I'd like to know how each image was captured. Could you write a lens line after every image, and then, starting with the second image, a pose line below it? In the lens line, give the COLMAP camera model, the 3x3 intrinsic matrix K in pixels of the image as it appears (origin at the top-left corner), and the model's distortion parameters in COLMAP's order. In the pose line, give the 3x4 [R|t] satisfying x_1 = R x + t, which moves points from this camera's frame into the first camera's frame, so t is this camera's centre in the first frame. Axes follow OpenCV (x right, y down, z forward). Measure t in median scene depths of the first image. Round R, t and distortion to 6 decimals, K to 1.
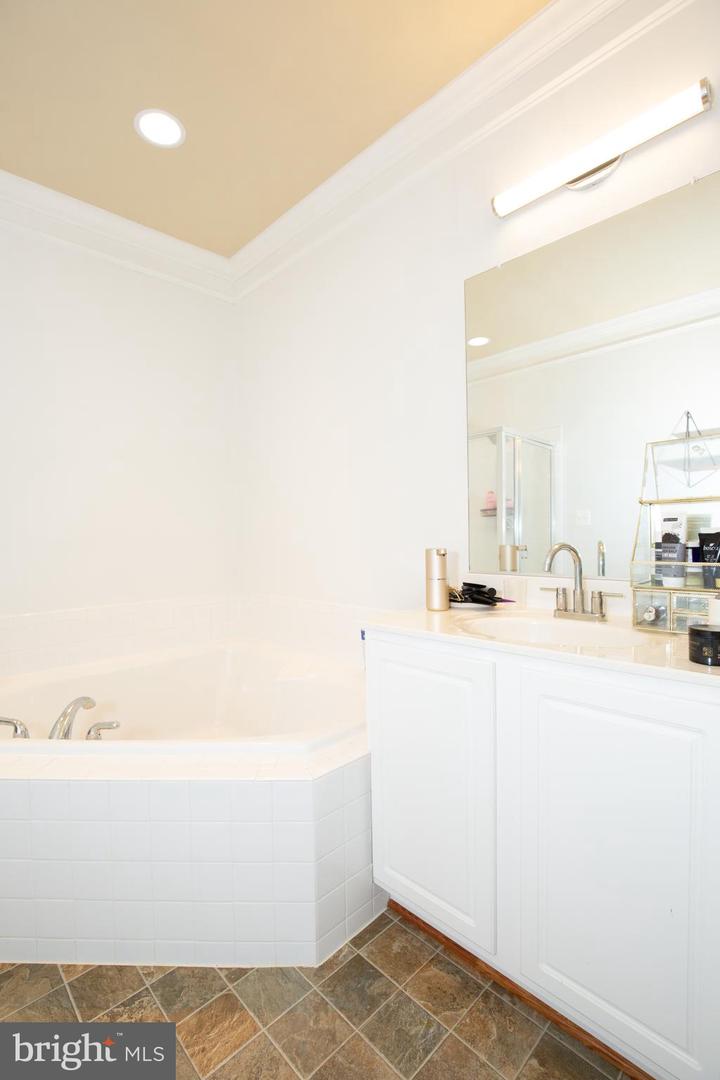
lens RADIAL K [[492.8, 0, 355.9], [0, 492.8, 542.5], [0, 0, 1]] dist [-0.031714, 0.004159]
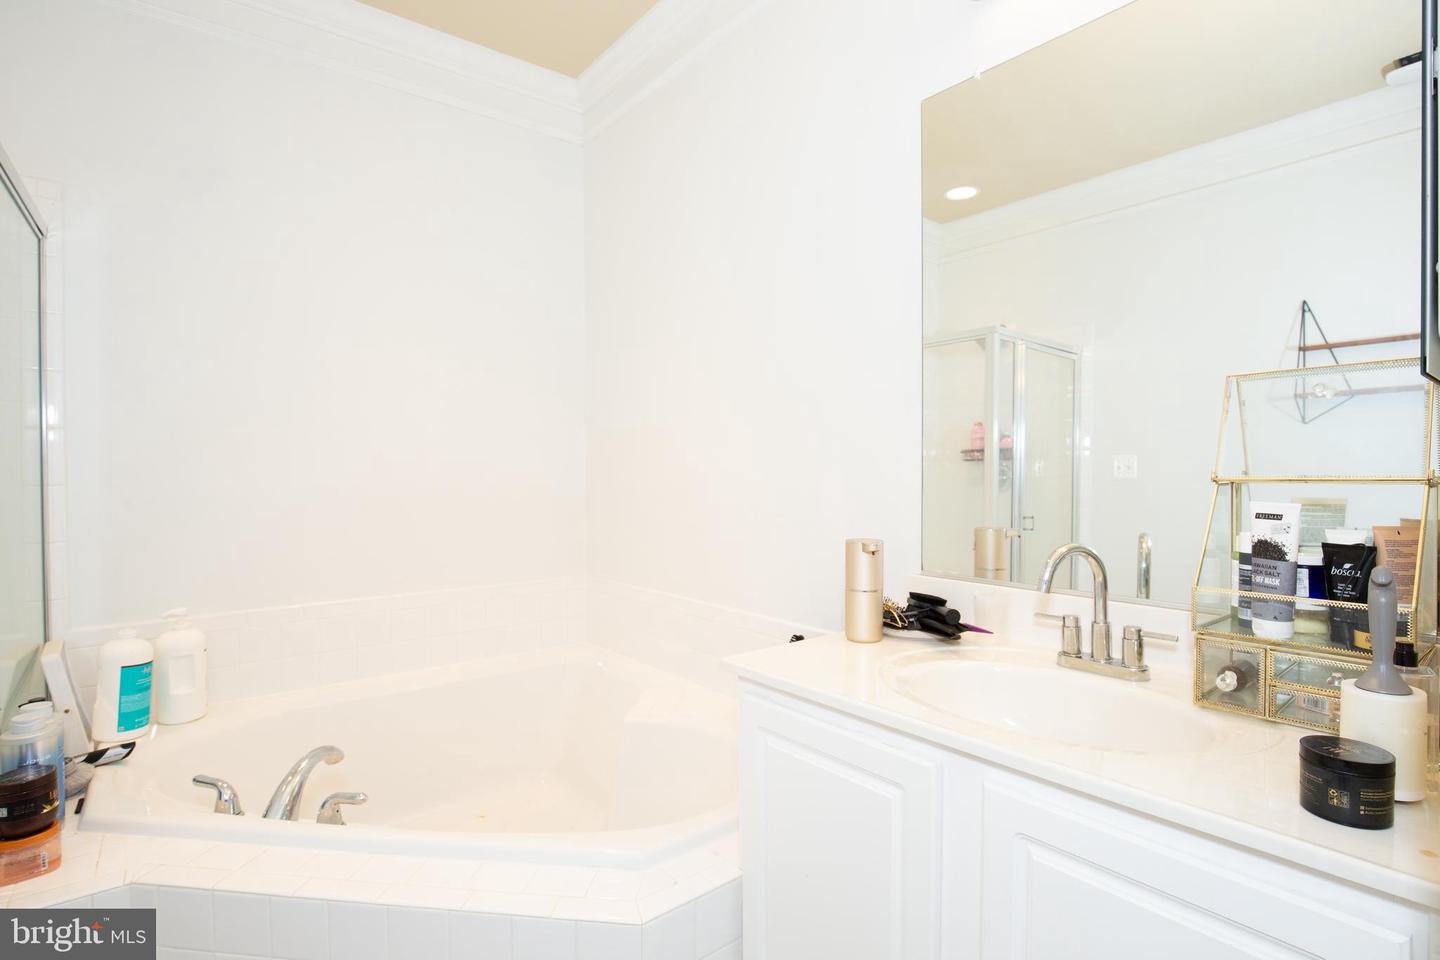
lens RADIAL K [[704.9, 0, 727.5], [0, 704.9, 482.2], [0, 0, 1]] dist [-0.016462, 0.002937]
pose [[0.996154, 0.018090, -0.085736, 0.070018], [-0.017828, 0.999834, 0.003827, -0.063303], [0.085791, -0.002284, 0.996311, 0.108522]]
